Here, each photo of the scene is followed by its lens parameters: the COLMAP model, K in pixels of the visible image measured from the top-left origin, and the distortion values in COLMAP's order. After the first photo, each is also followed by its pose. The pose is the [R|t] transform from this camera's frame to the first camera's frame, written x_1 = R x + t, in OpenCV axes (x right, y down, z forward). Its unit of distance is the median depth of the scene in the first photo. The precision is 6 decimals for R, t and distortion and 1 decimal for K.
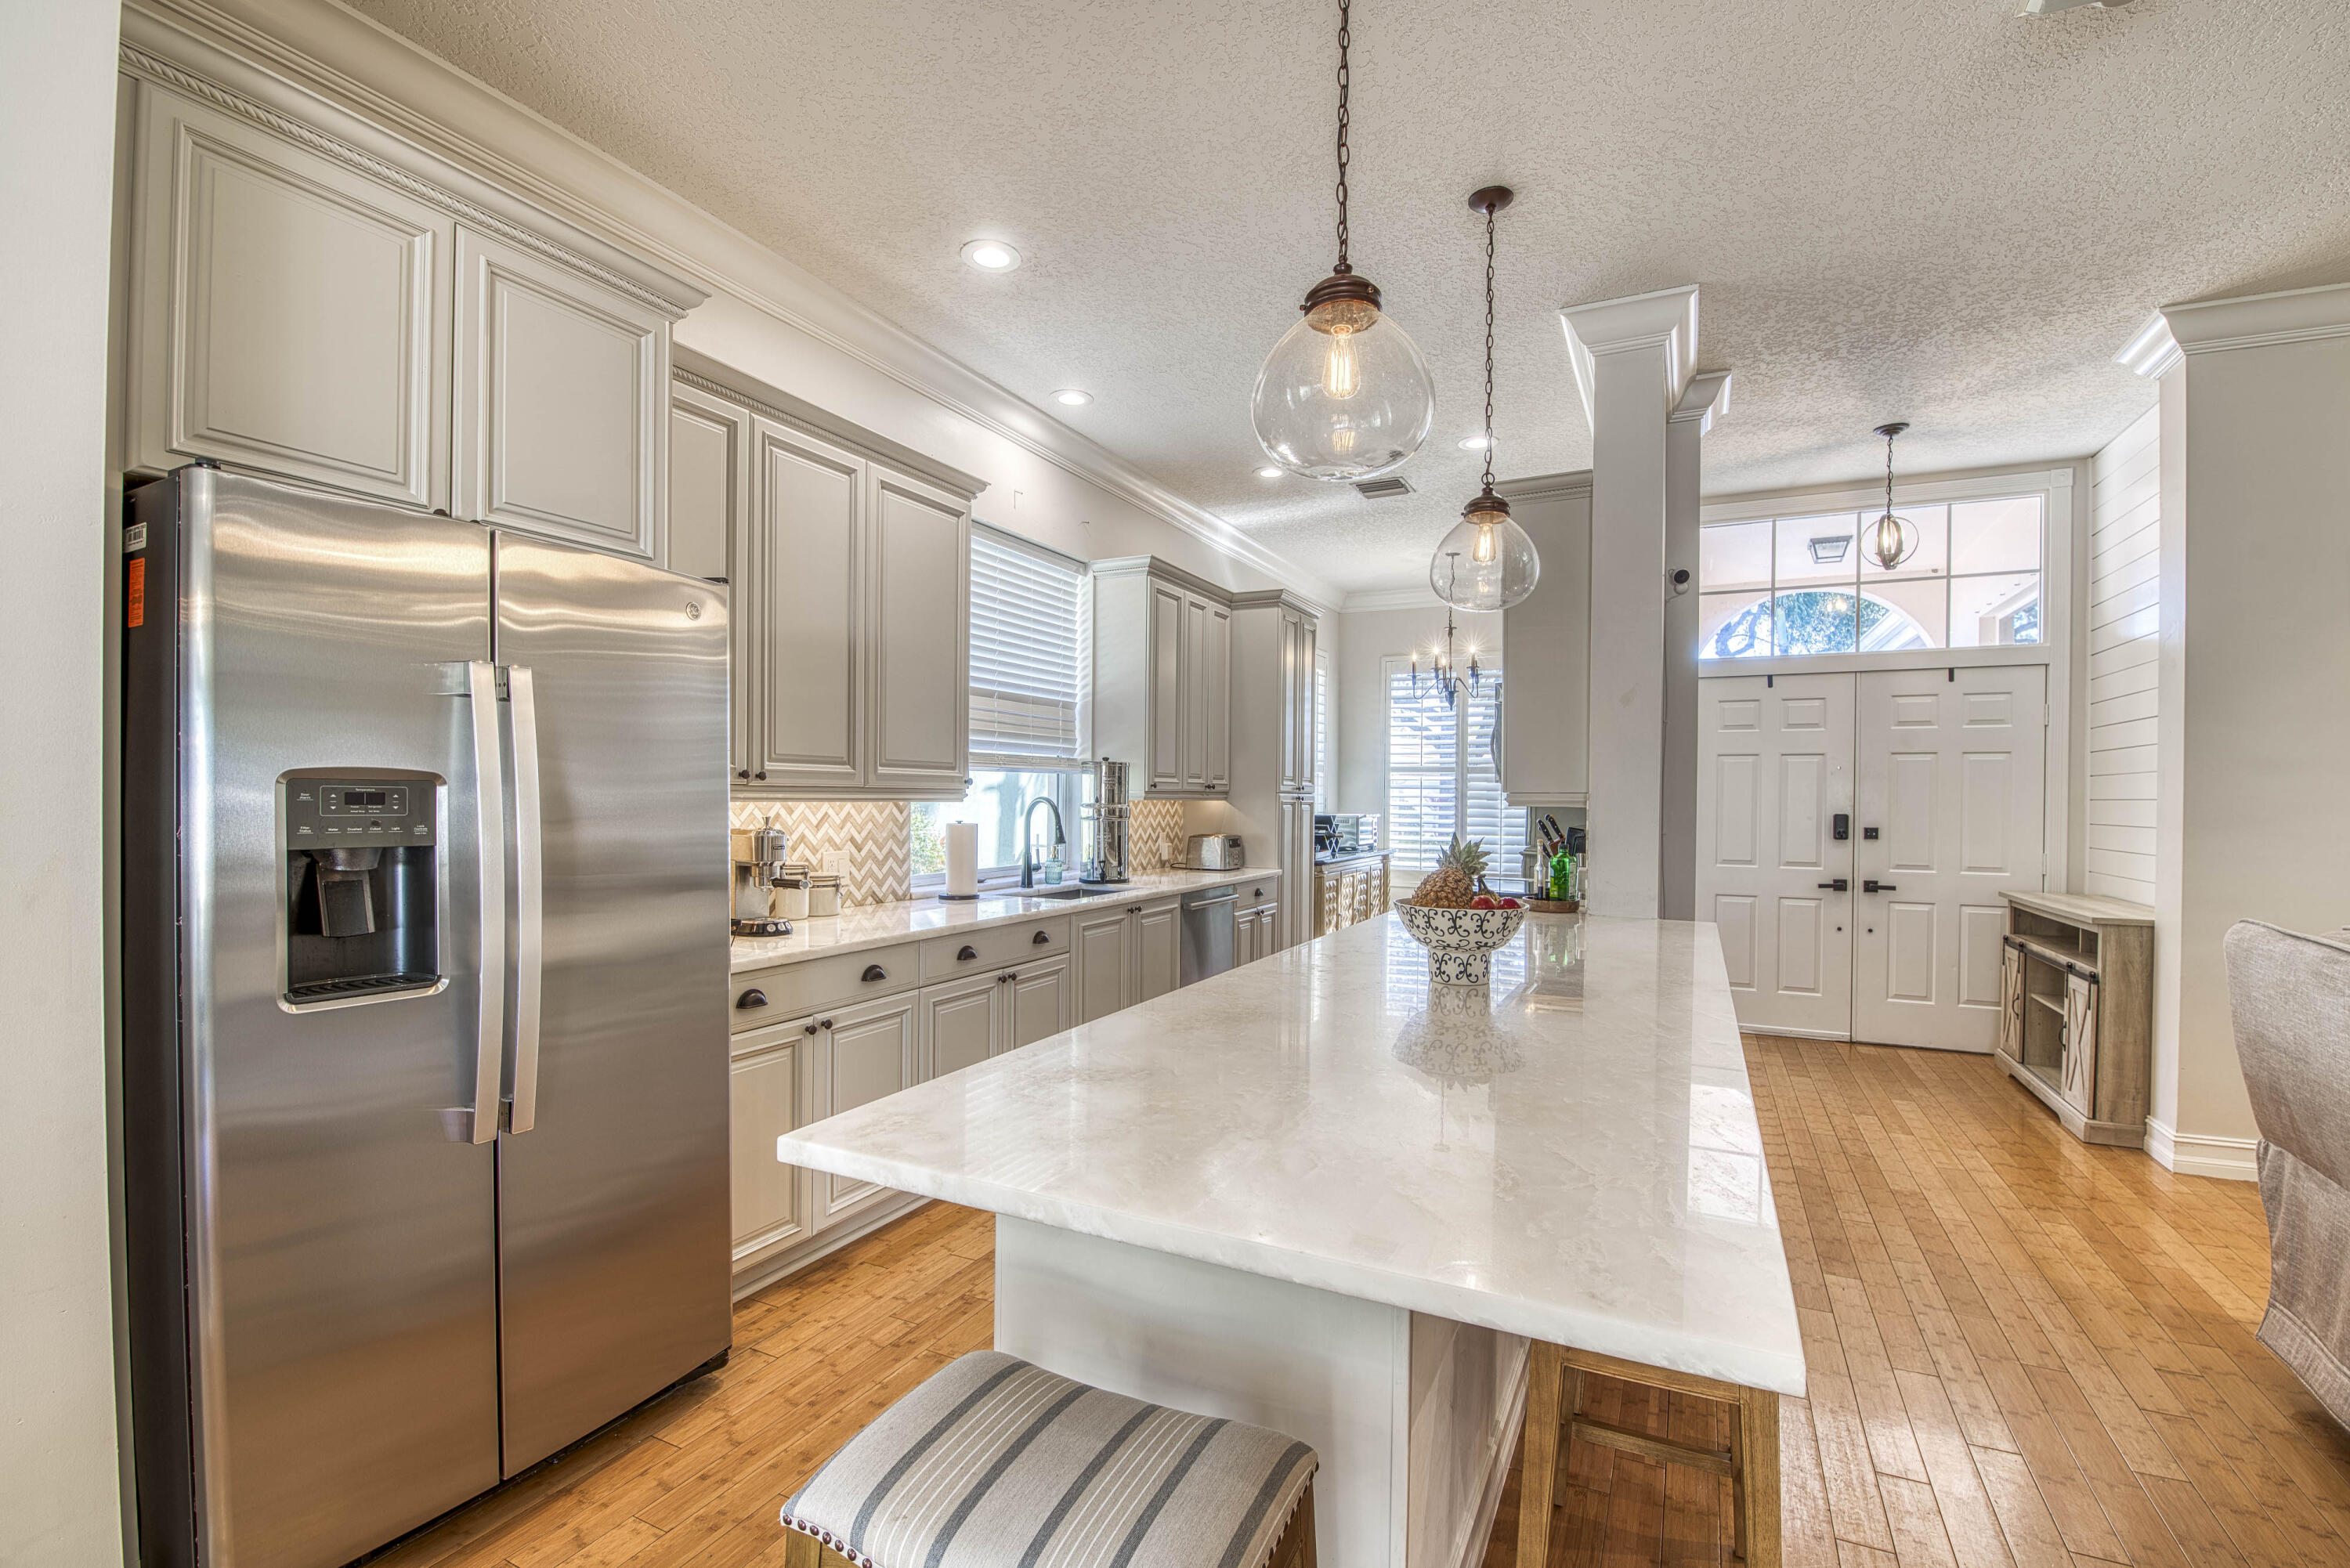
lens RADIAL K [[1012.6, 0, 1201.9], [0, 1012.6, 807.5], [0, 0, 1]] dist [-0.001724, -0.010734]
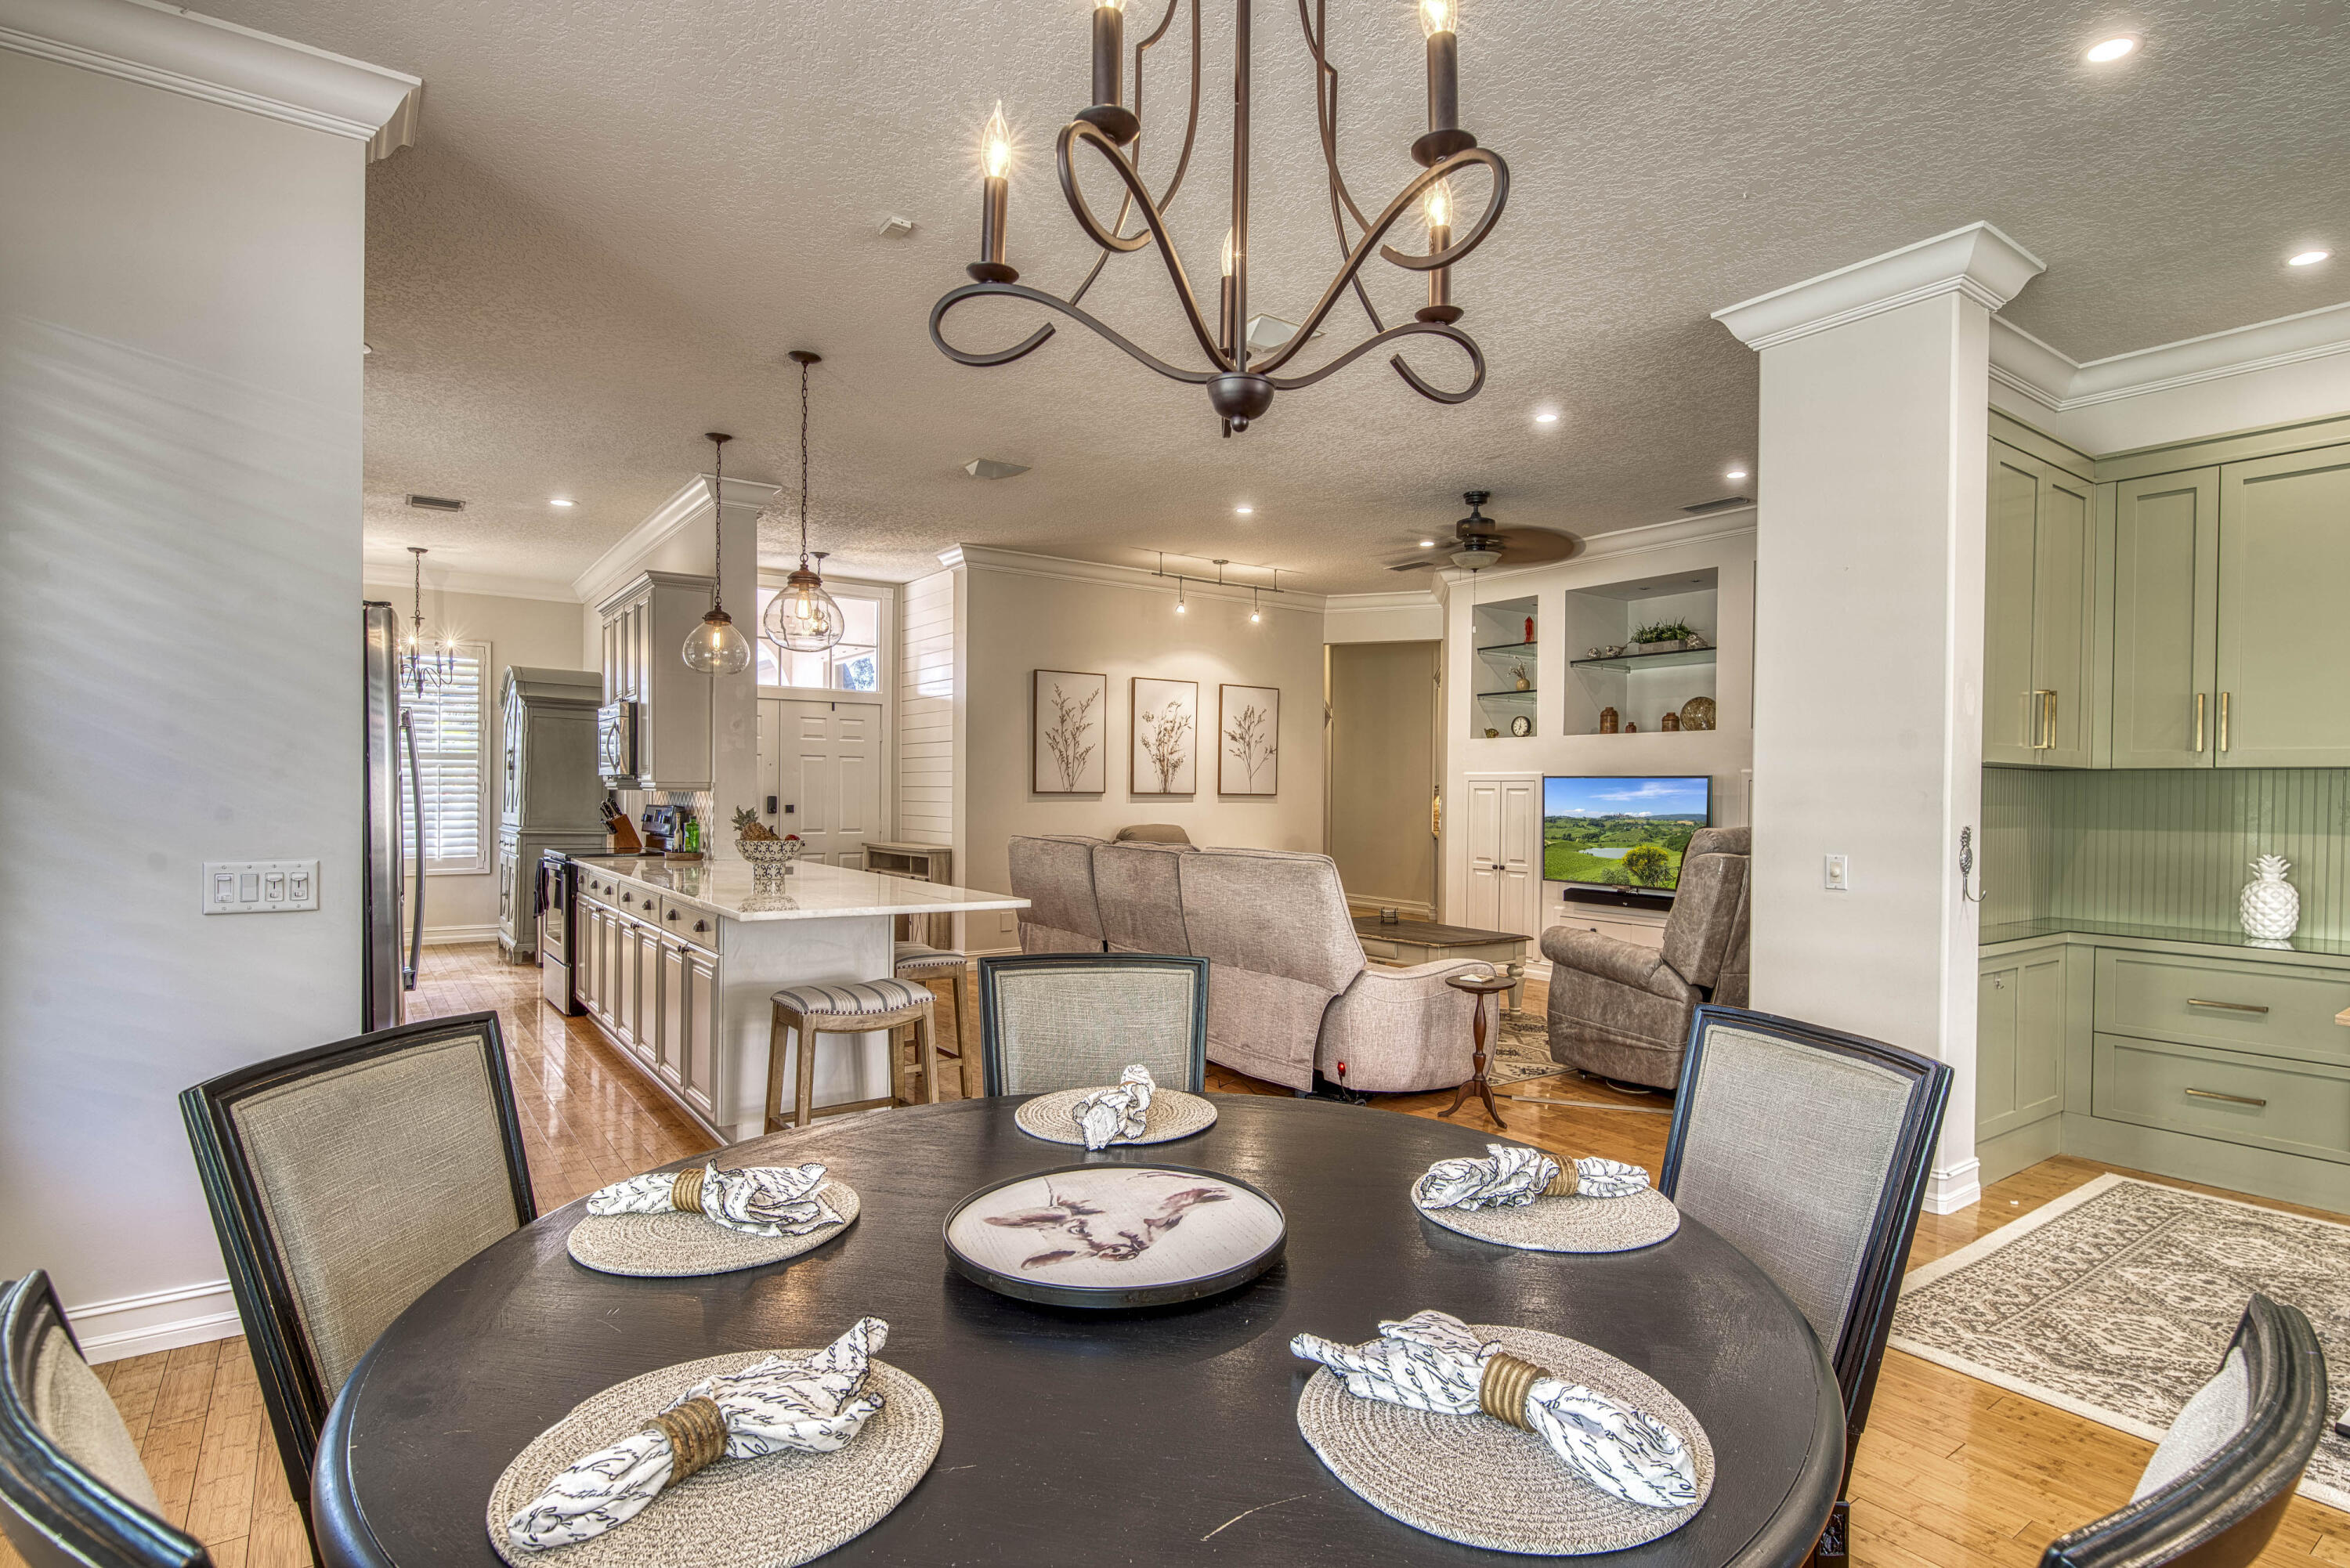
lens RADIAL K [[1174.8, 0, 1200.0], [0, 1174.8, 806.0], [0, 0, 1]] dist [0.015291, -0.019258]
pose [[0.470647, -0.013865, 0.882213, -0.654824], [0.003399, 0.999898, 0.013902, -0.000755], [-0.882315, -0.003544, 0.470646, -0.394039]]
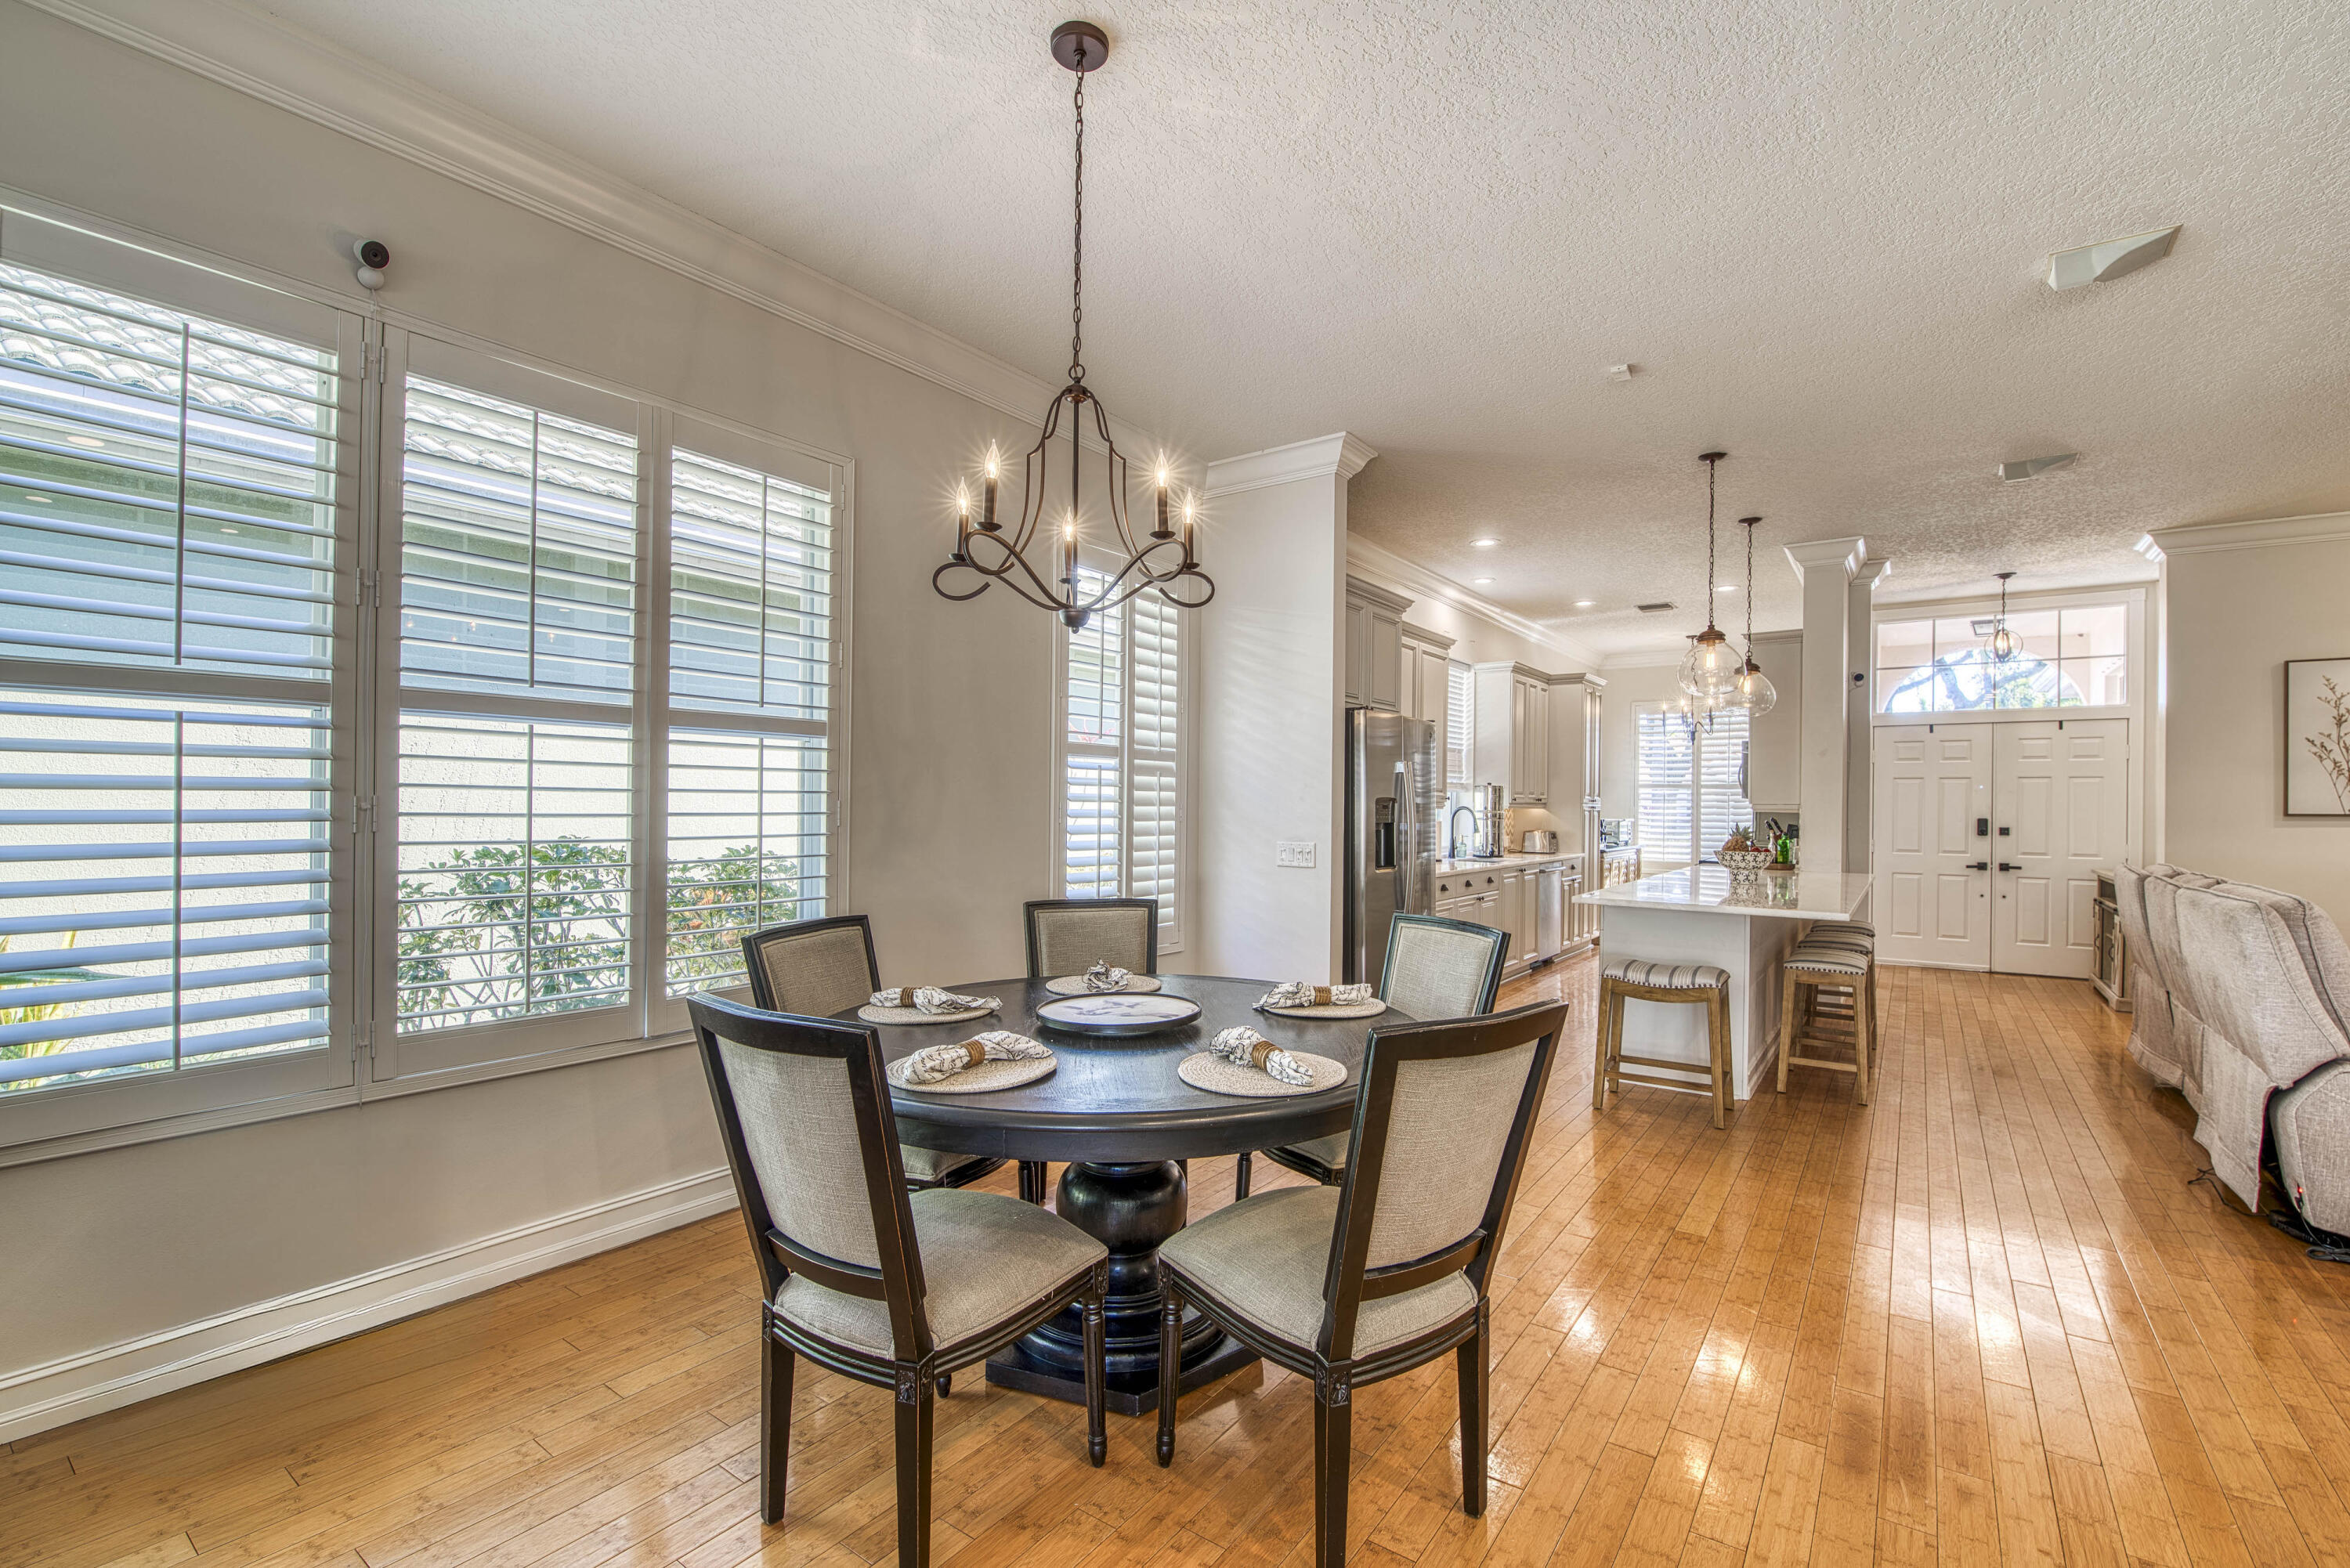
lens RADIAL K [[1012.6, 0, 1201.9], [0, 1012.6, 807.5], [0, 0, 1]] dist [-0.001724, -0.010734]
pose [[0.986129, 0.000903, -0.165977, -0.287263], [-0.002382, 0.999959, -0.008712, 0.007044], [0.165962, 0.008986, 0.986091, -0.738275]]
